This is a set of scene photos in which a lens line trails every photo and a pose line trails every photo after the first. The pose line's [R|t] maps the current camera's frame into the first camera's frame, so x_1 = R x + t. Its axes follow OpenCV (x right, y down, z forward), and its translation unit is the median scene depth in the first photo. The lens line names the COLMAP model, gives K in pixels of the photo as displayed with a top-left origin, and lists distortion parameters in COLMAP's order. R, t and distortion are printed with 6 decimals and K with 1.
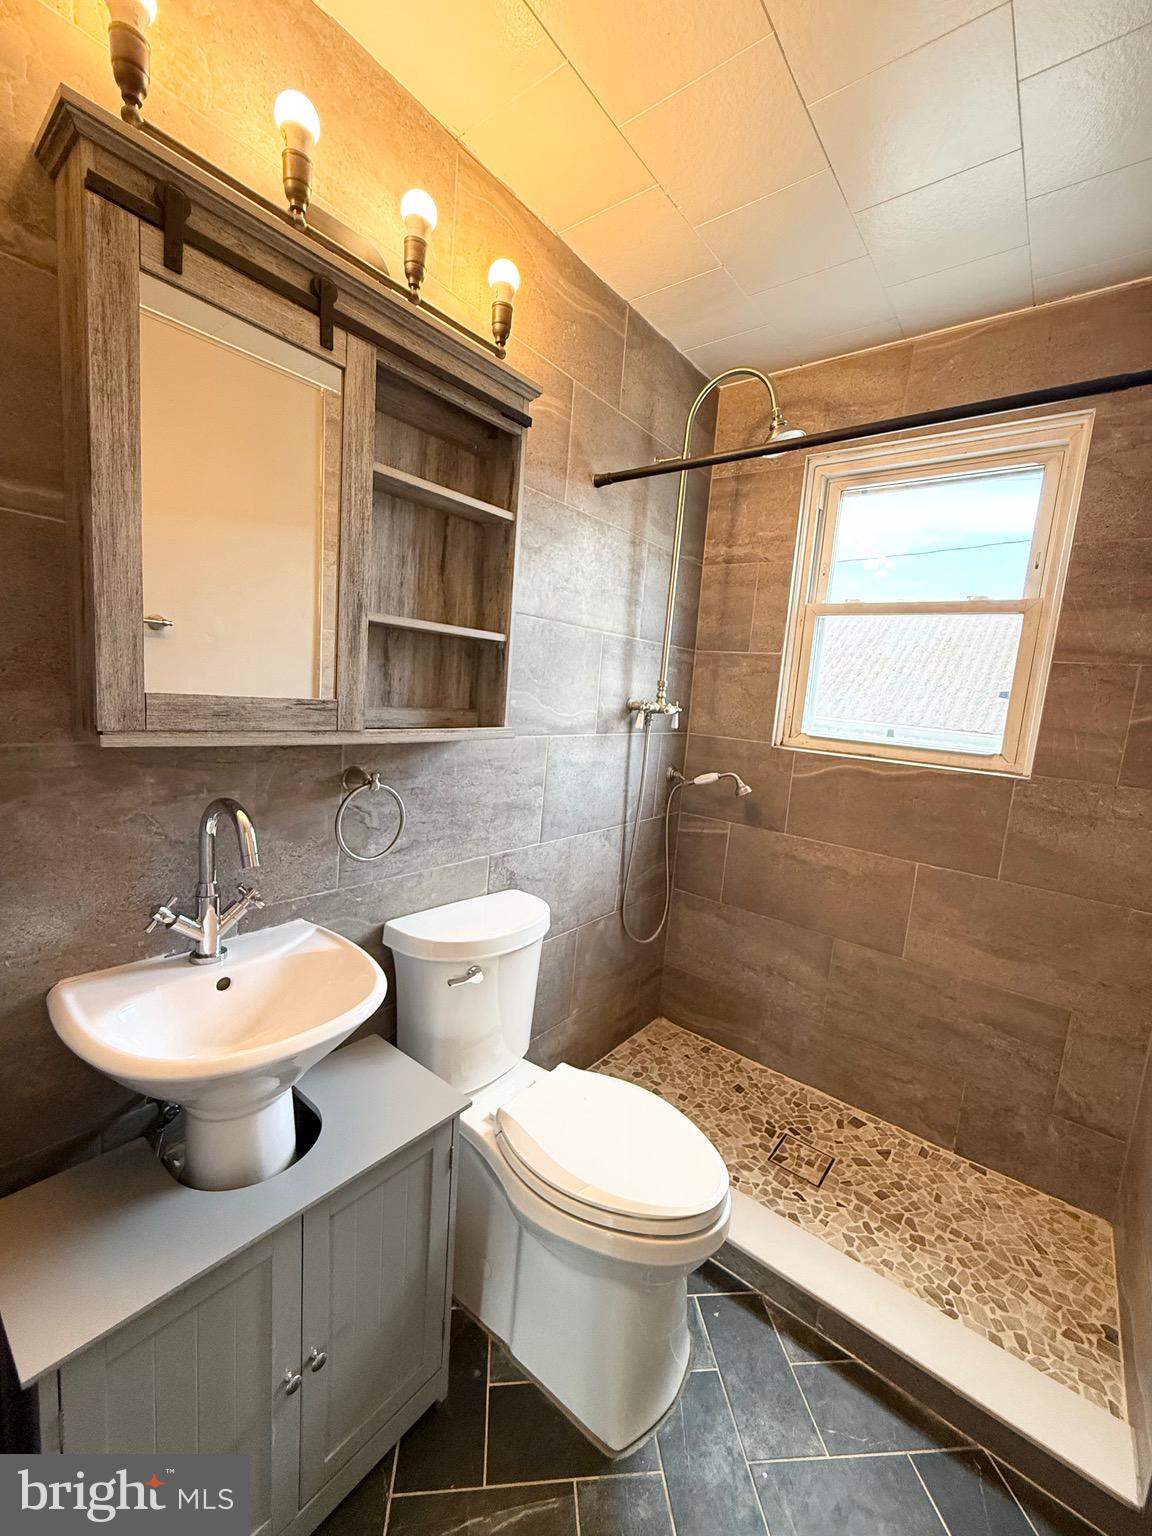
lens RADIAL K [[616.4, 0, 575.1], [0, 616.4, 765.8], [0, 0, 1]] dist [-0.001182, 0.000294]
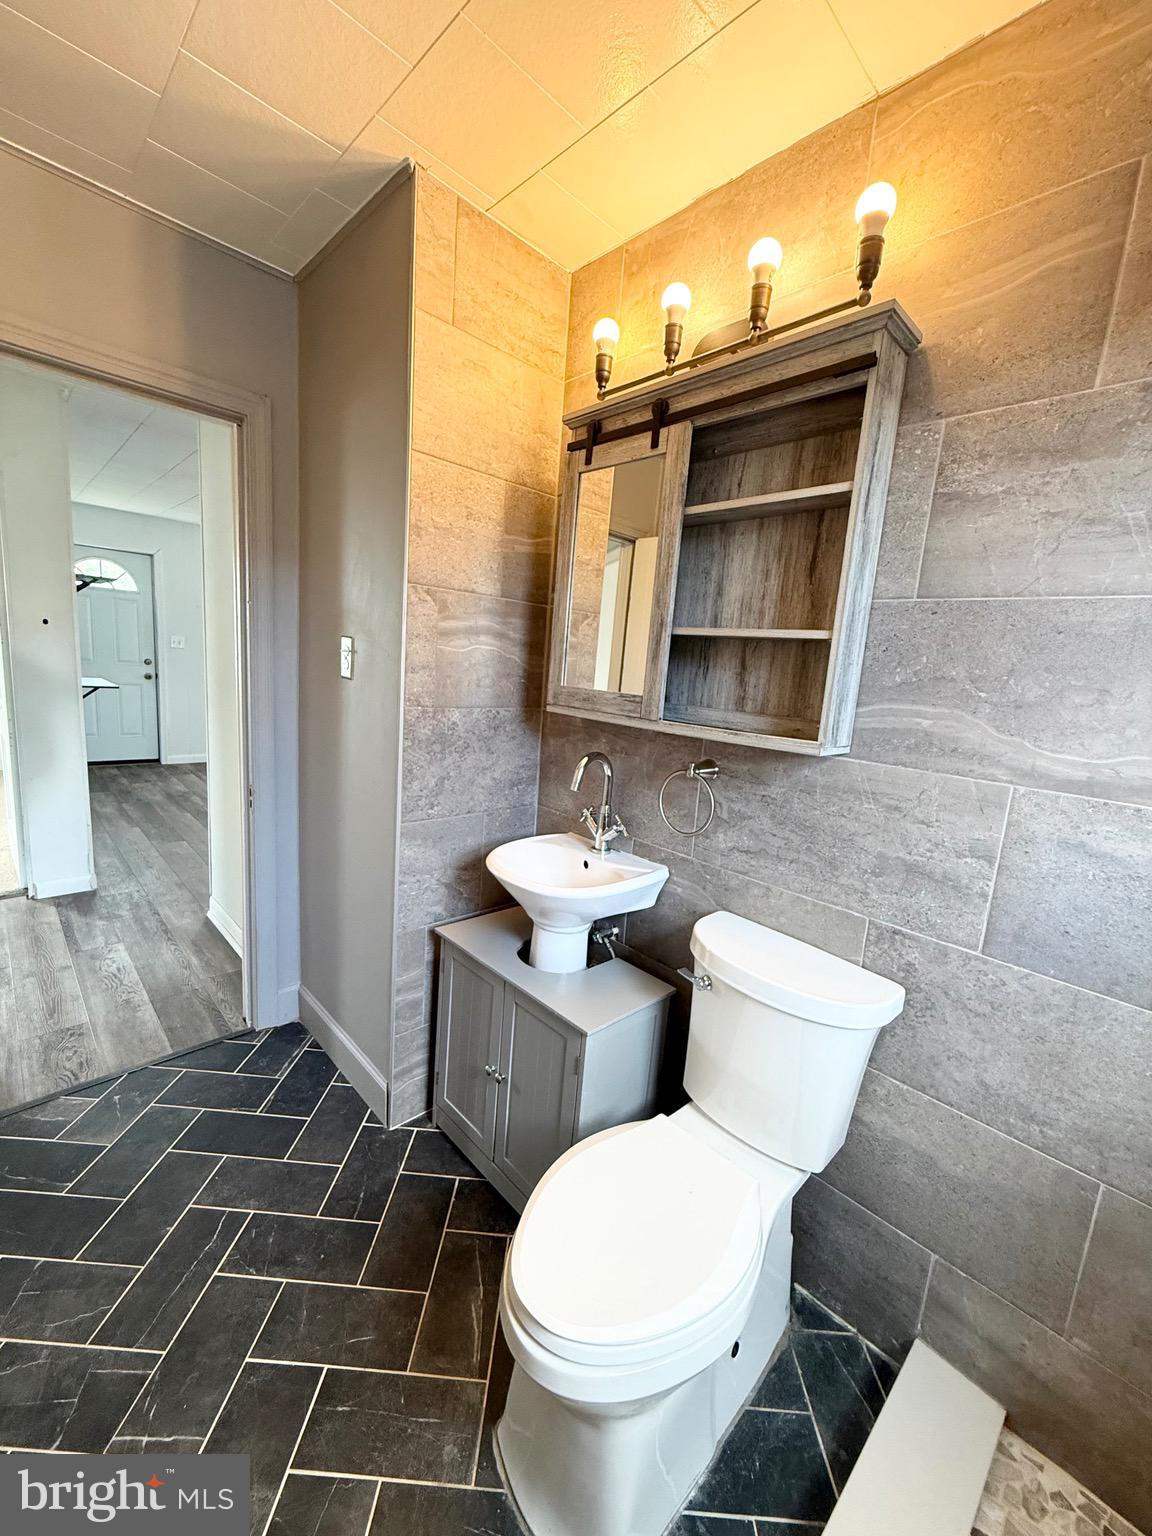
lens RADIAL K [[616.4, 0, 573.8], [0, 616.4, 765.2], [0, 0, 1]] dist [-0.001182, 0.000294]
pose [[-0.125608, 0.079687, -0.988874, 0.659360], [-0.207197, 0.972680, 0.104700, -0.045224], [0.970202, 0.218043, -0.105665, 0.684441]]
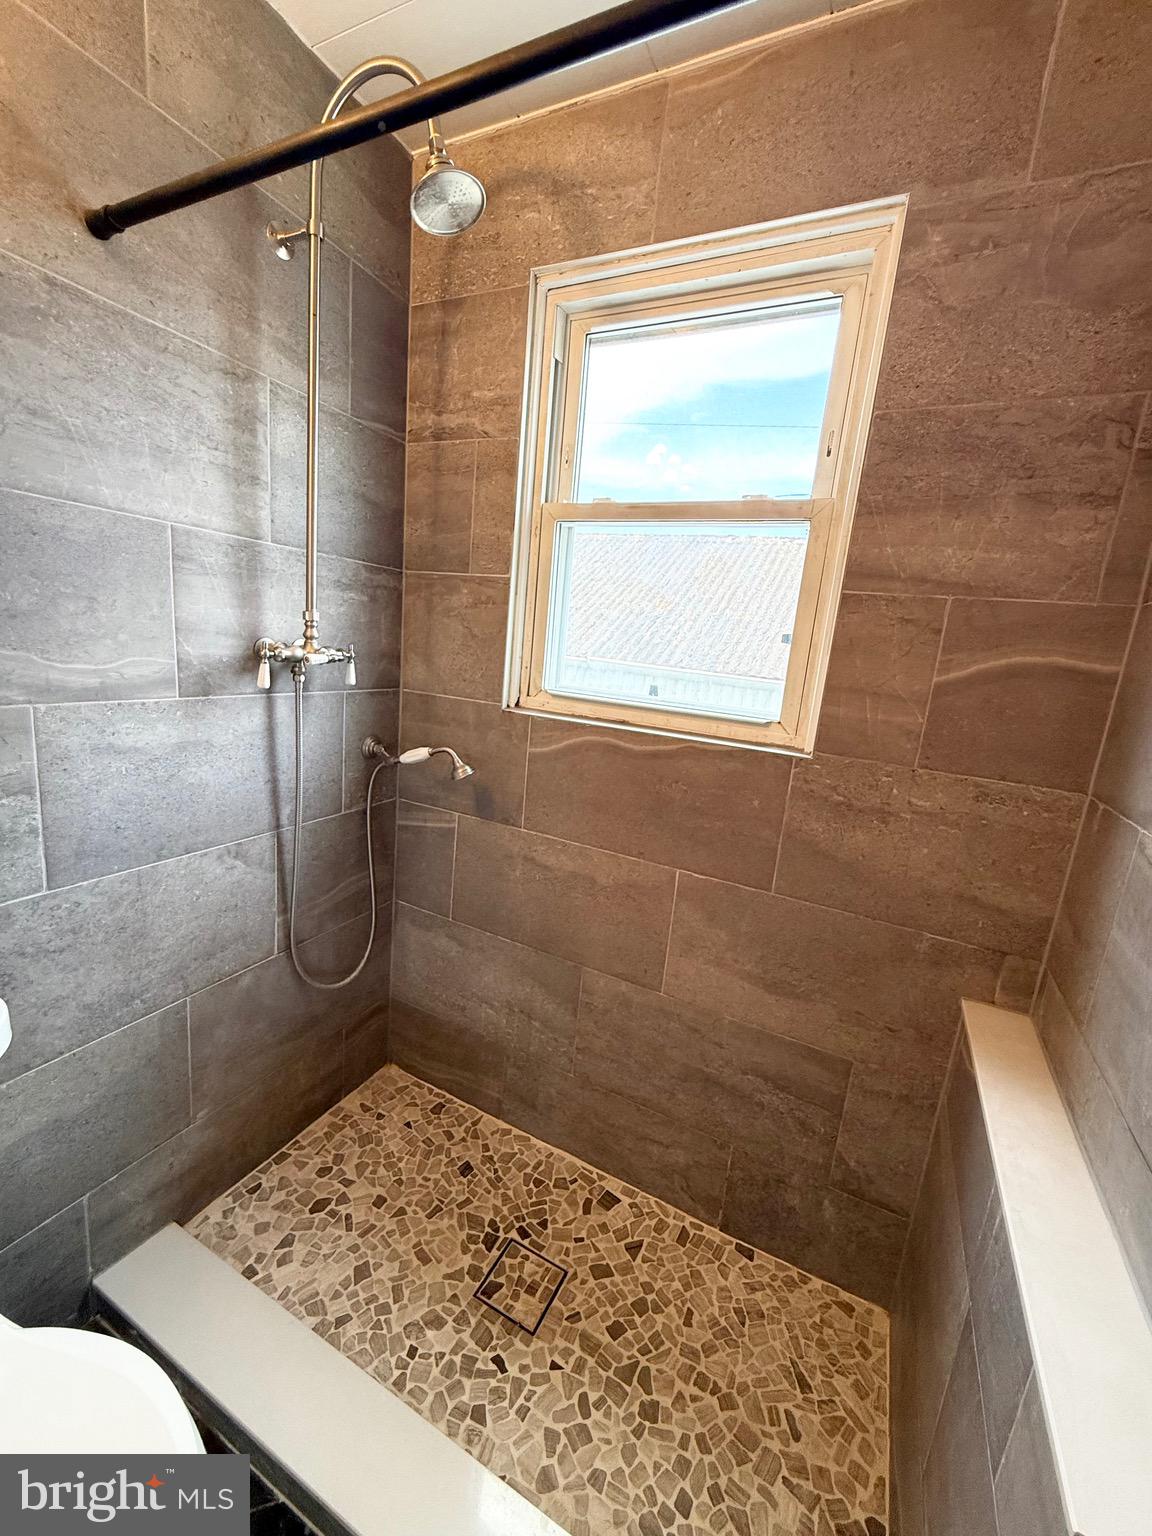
lens RADIAL K [[616.4, 0, 575.5], [0, 616.4, 766.3], [0, 0, 1]] dist [-0.001182, 0.000294]
pose [[0.978472, -0.031965, 0.203887, 0.344010], [0.013070, 0.995547, 0.093354, -0.042099], [-0.205963, -0.088680, 0.974533, 0.379745]]
